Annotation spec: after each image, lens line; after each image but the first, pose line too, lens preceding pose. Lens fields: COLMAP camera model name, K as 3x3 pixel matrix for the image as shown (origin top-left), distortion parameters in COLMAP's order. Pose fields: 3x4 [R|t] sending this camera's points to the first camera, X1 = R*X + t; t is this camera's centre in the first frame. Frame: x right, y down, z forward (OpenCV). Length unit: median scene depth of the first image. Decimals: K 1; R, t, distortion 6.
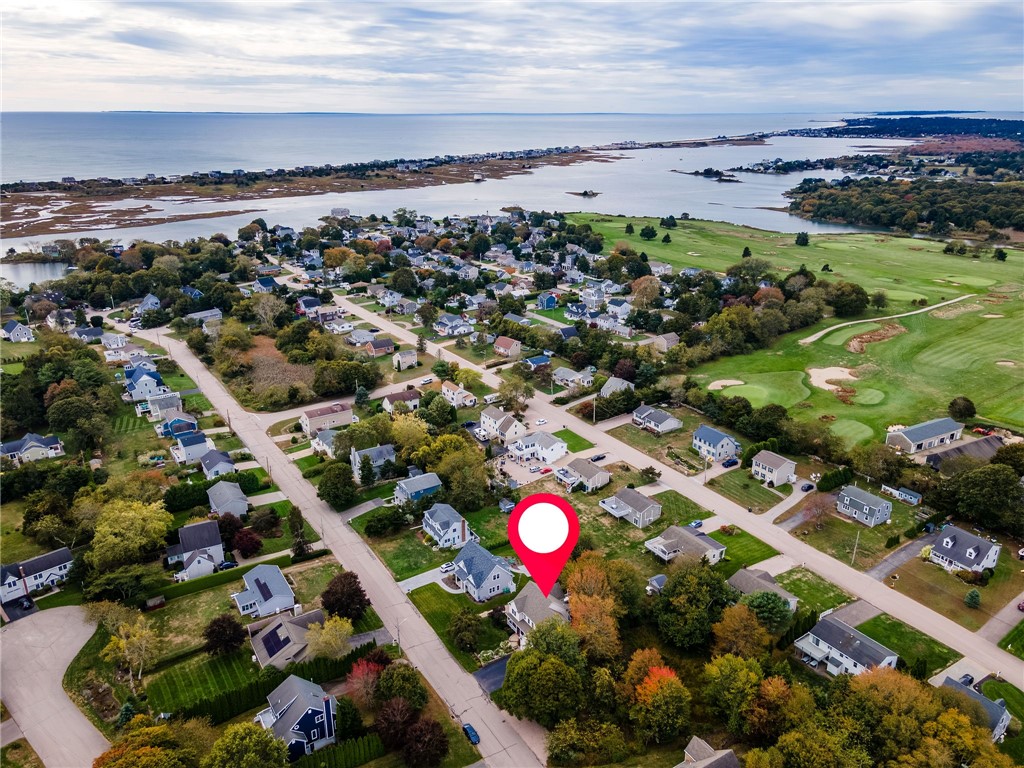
lens RADIAL K [[763.0, 0, 512.0], [0, 763.0, 384.0], [0, 0, 1]] dist [0.005746, 0.037809]
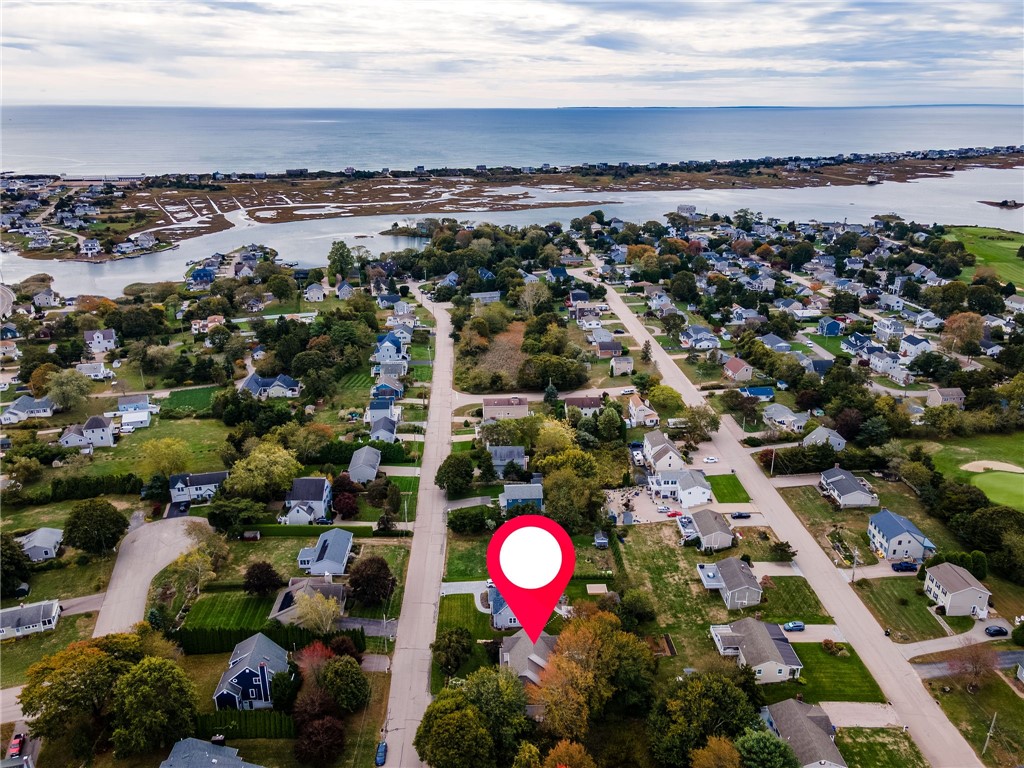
lens RADIAL K [[763.0, 0, 512.0], [0, 763.0, 384.0], [0, 0, 1]] dist [0.005746, 0.037809]
pose [[0.857596, 0.174992, -0.483640, 0.219275], [-0.171717, 0.983801, 0.051472, -0.036877], [0.484812, 0.038907, 0.873752, 0.100624]]
